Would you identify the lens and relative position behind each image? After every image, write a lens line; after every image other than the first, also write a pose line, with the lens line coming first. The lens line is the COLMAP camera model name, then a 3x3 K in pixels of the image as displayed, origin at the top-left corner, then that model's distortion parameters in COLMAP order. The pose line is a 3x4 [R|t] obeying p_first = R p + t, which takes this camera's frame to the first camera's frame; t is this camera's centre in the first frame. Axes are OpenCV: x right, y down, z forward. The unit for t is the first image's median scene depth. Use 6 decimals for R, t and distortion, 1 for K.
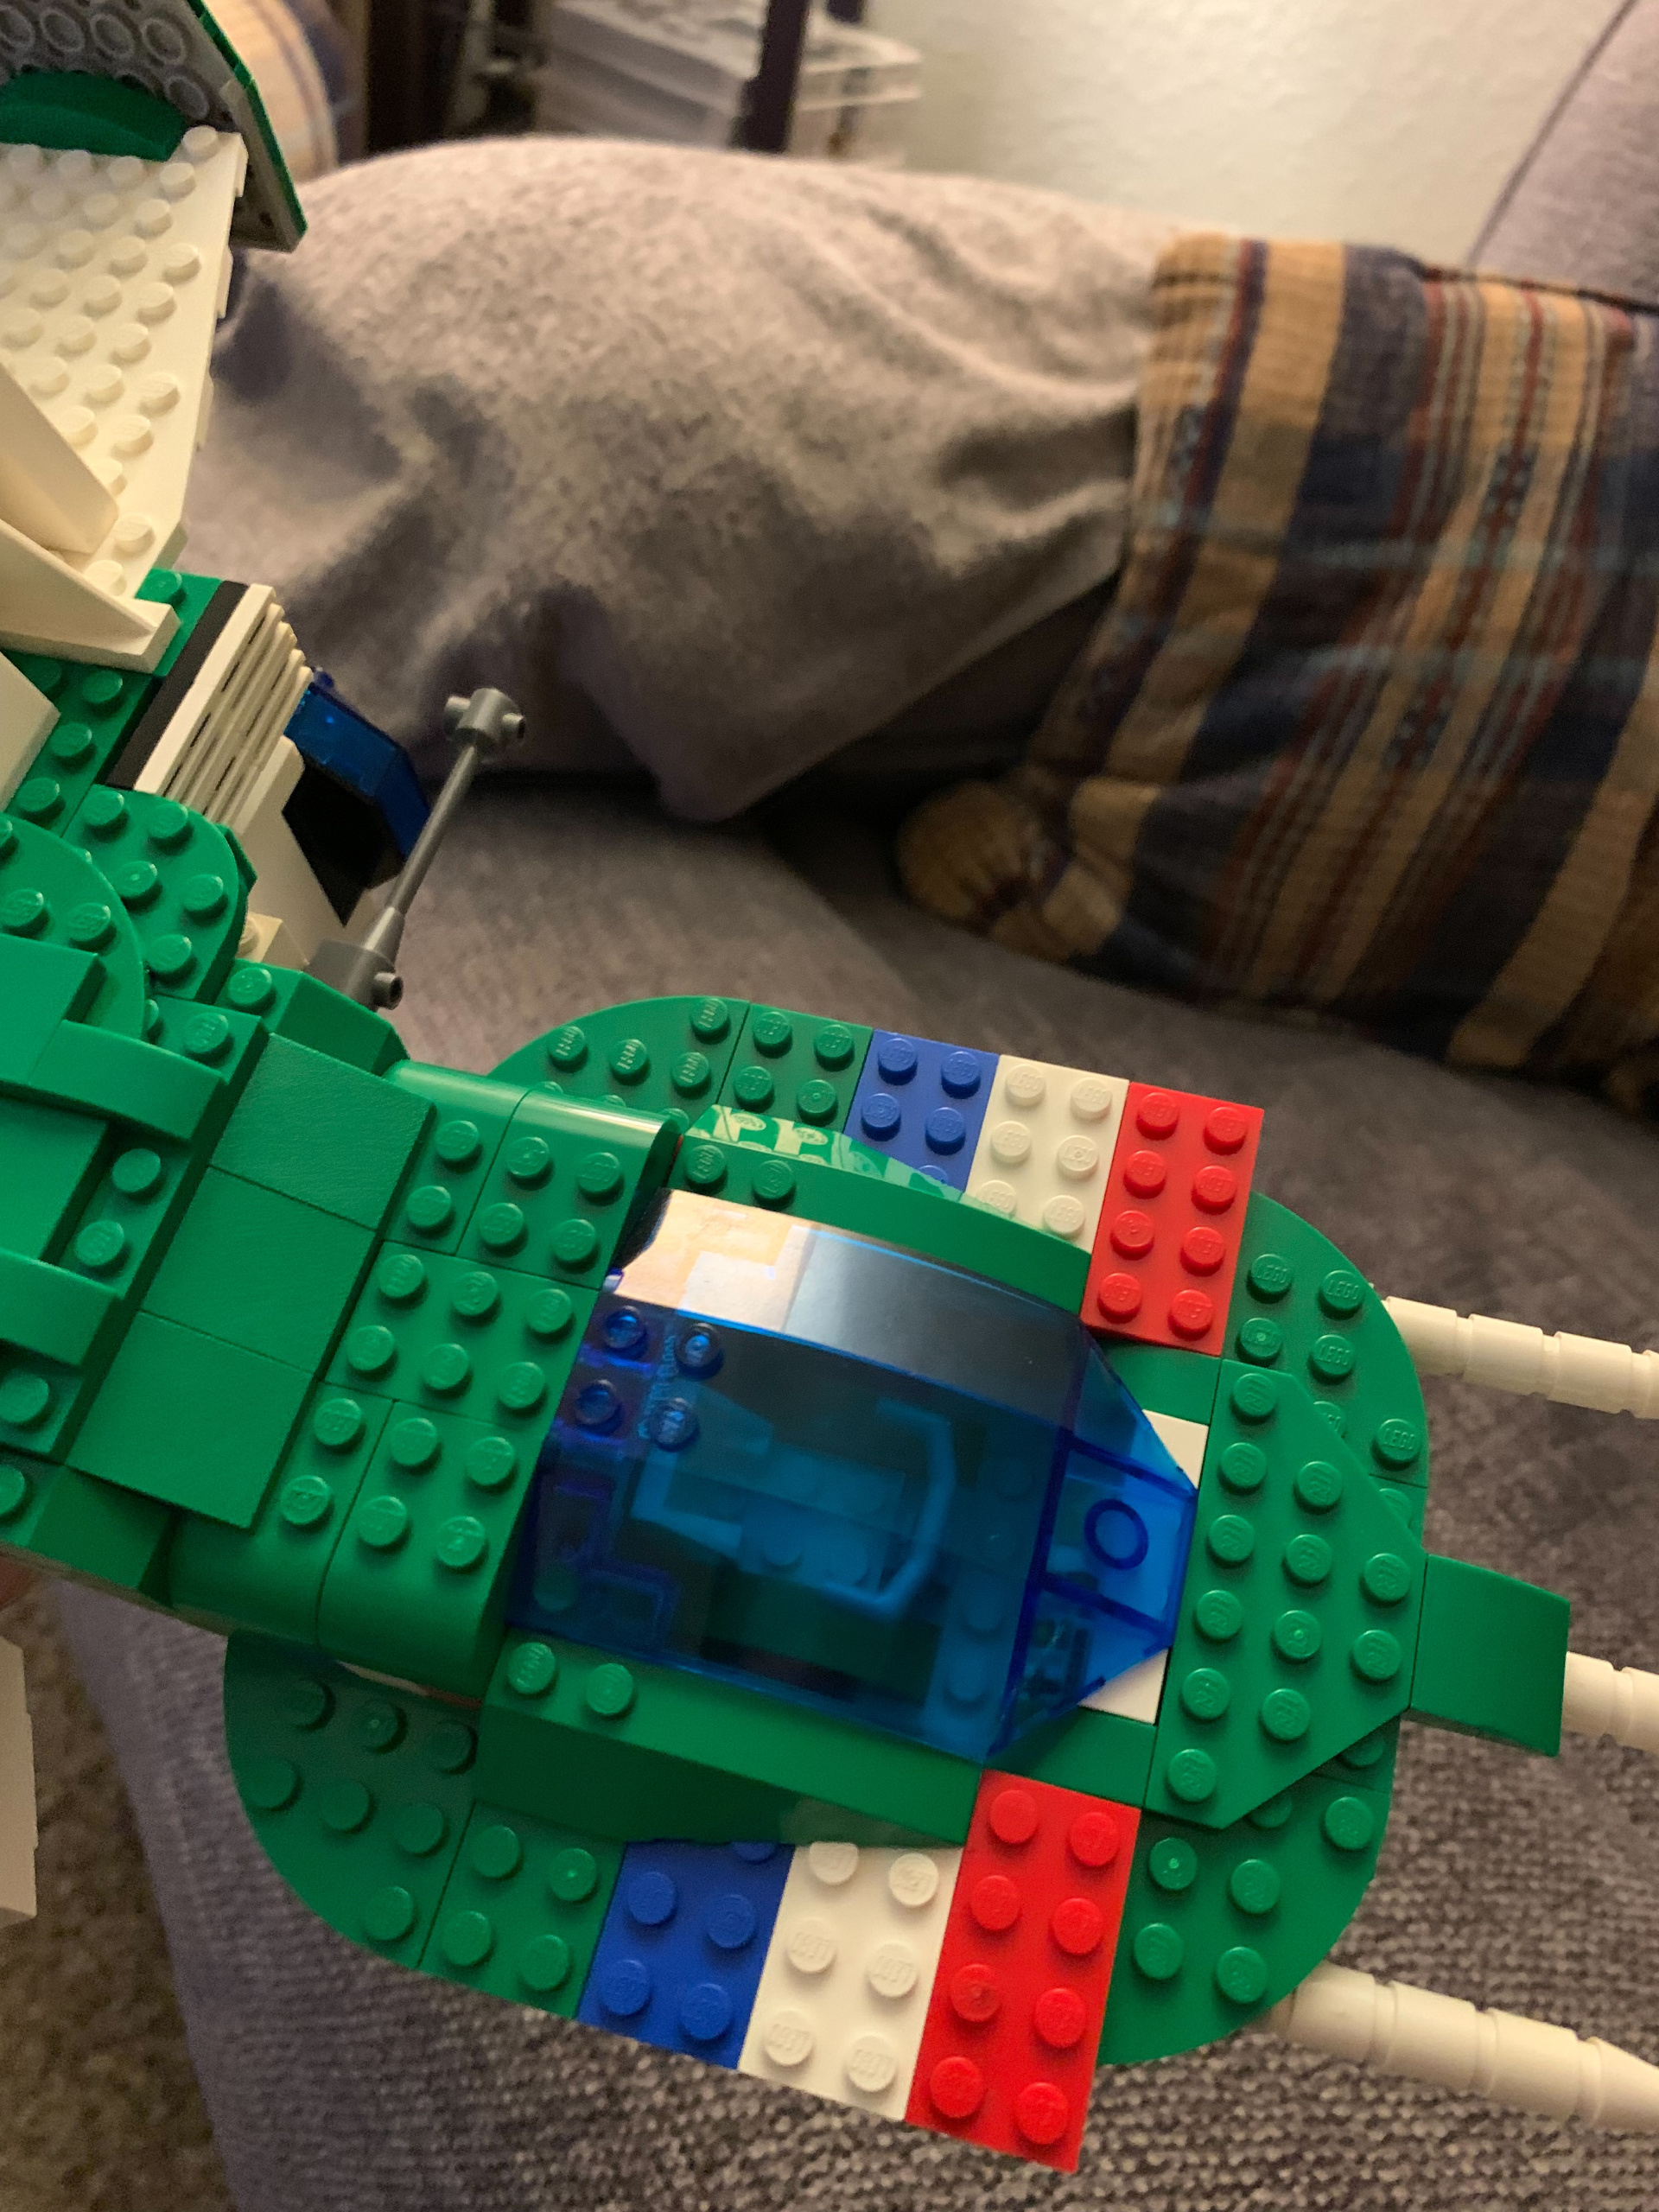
lens RADIAL K [[1692.3, 0, 870.9], [0, 1692.3, 1107.1], [0, 0, 1]] dist [-0.028654, 0.027233]
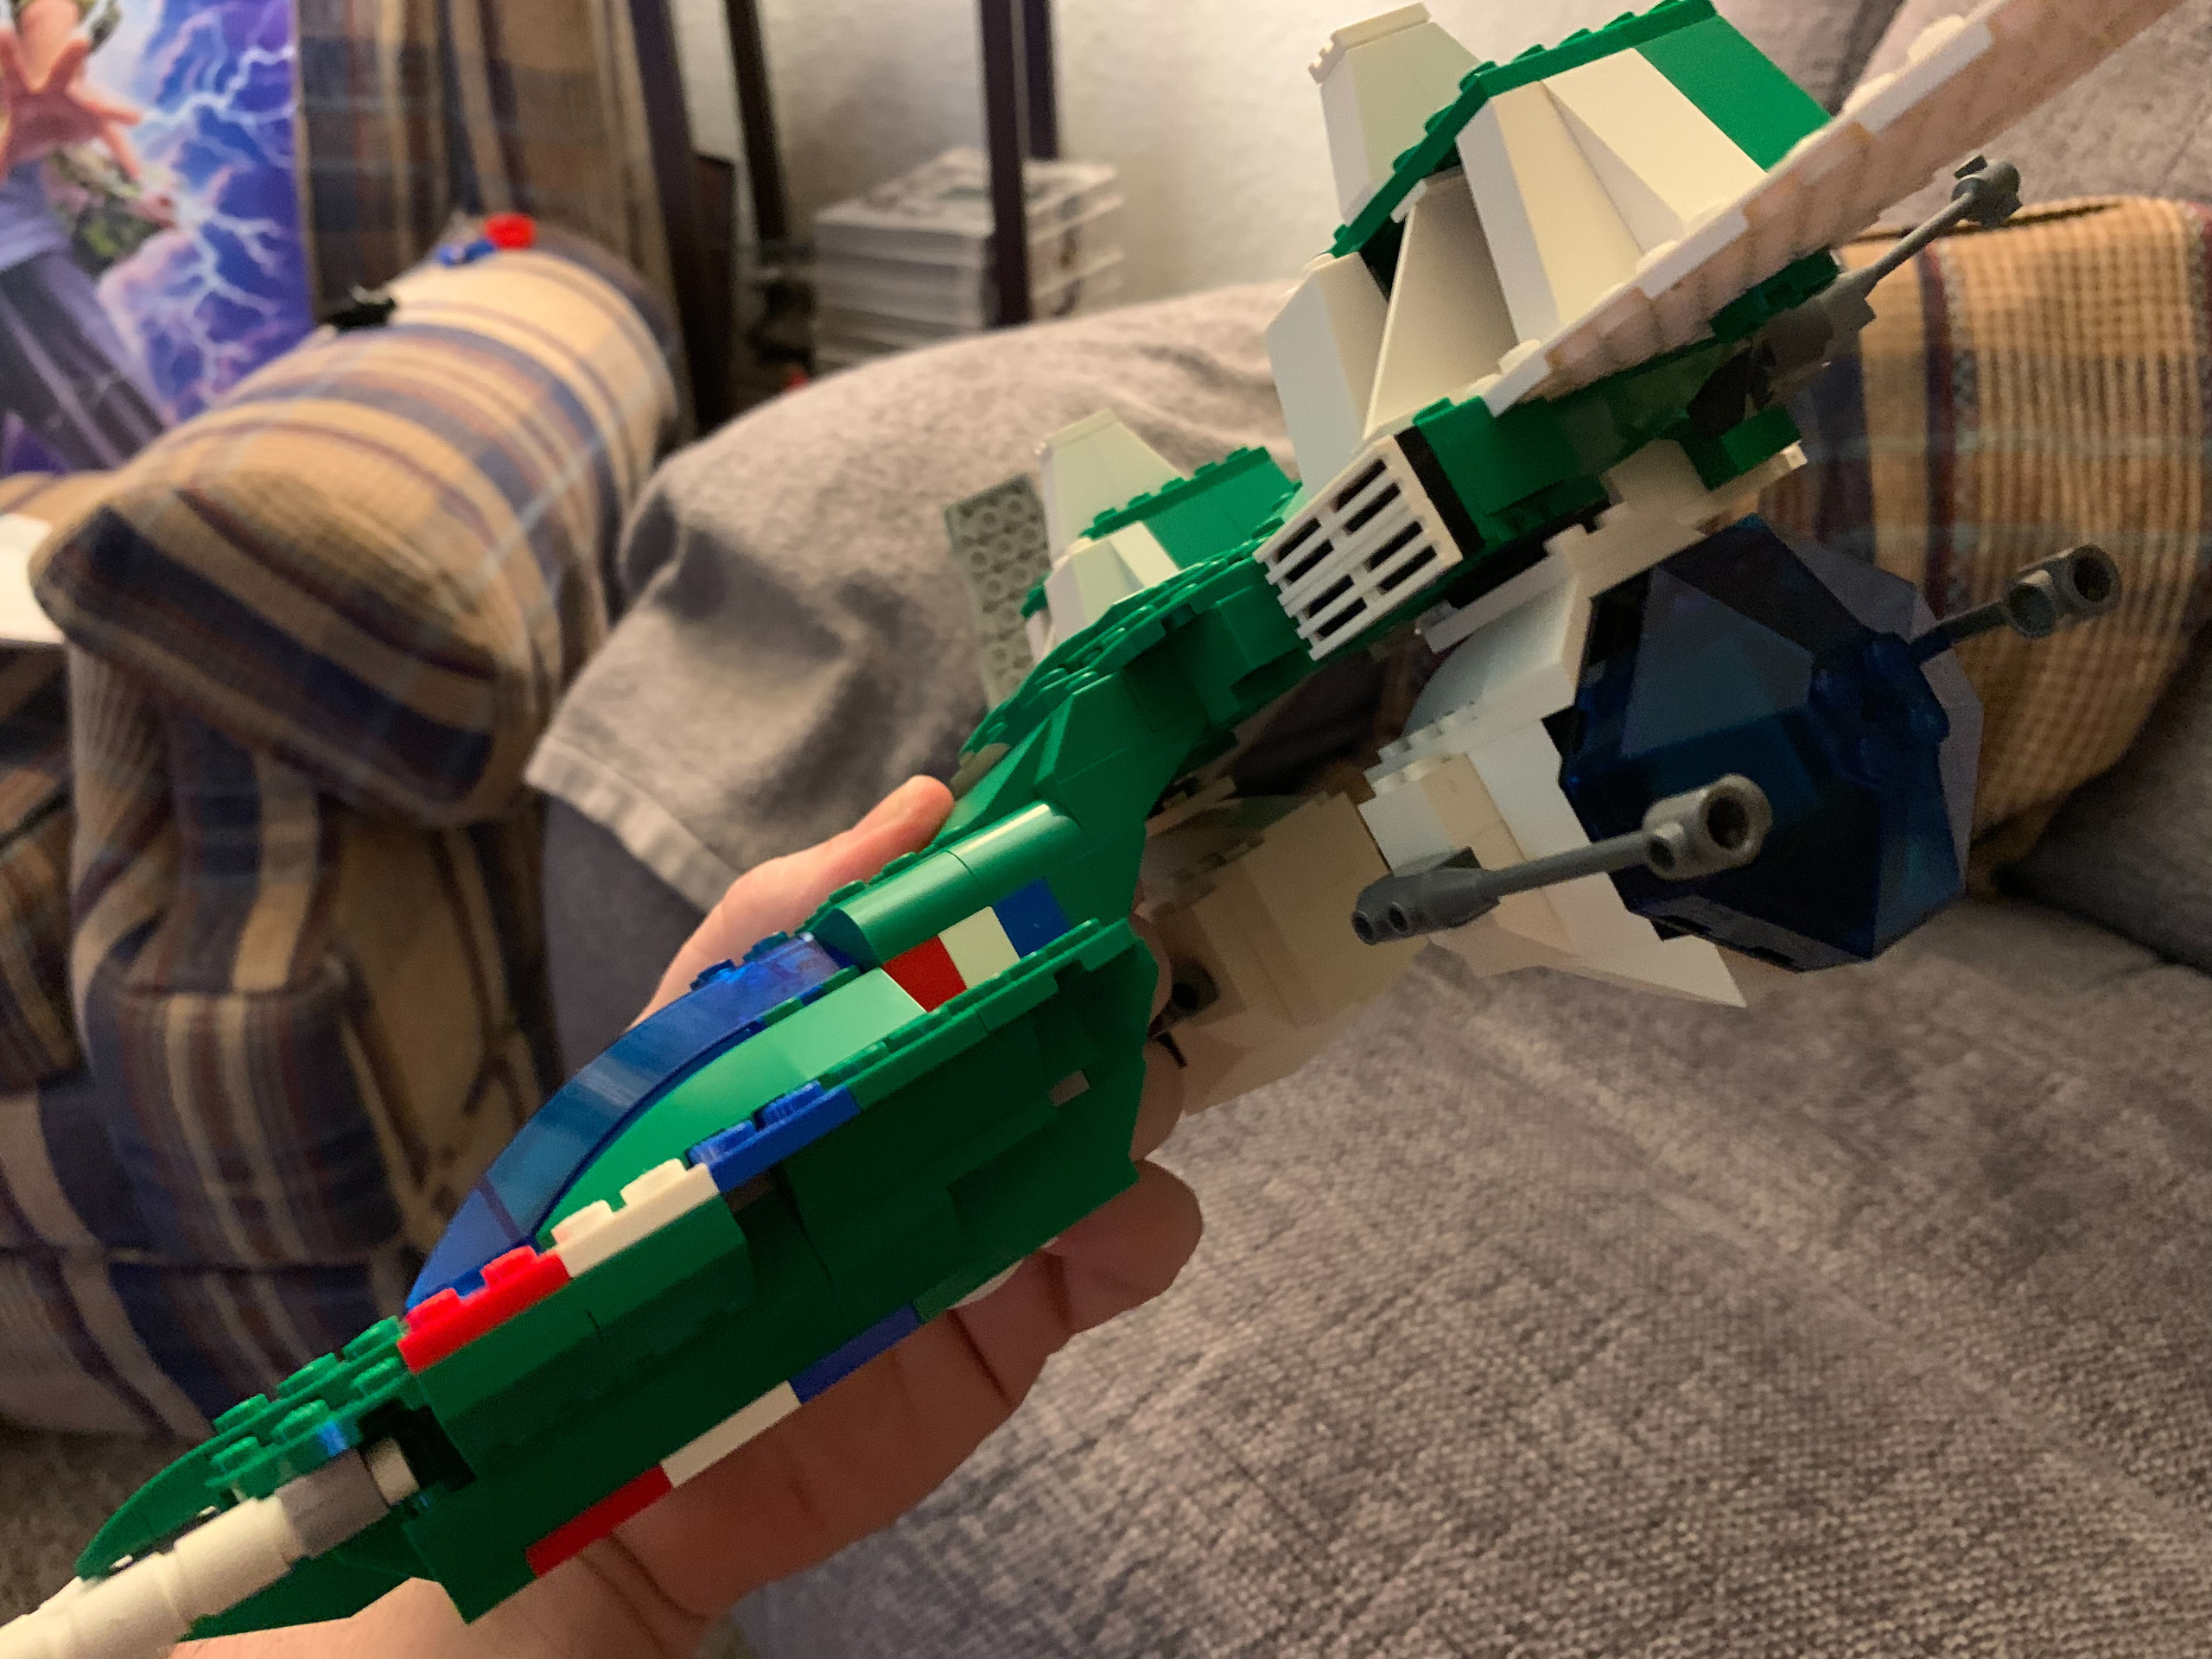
lens RADIAL K [[1698.6, 0, 1106.0], [0, 1698.6, 829.5], [0, 0, 1]] dist [0.004037, -0.012947]
pose [[0.967156, -0.247978, -0.055817, -0.073632], [0.236603, 0.958539, -0.158813, 0.000289], [0.092885, 0.140391, 0.985730, -0.315547]]
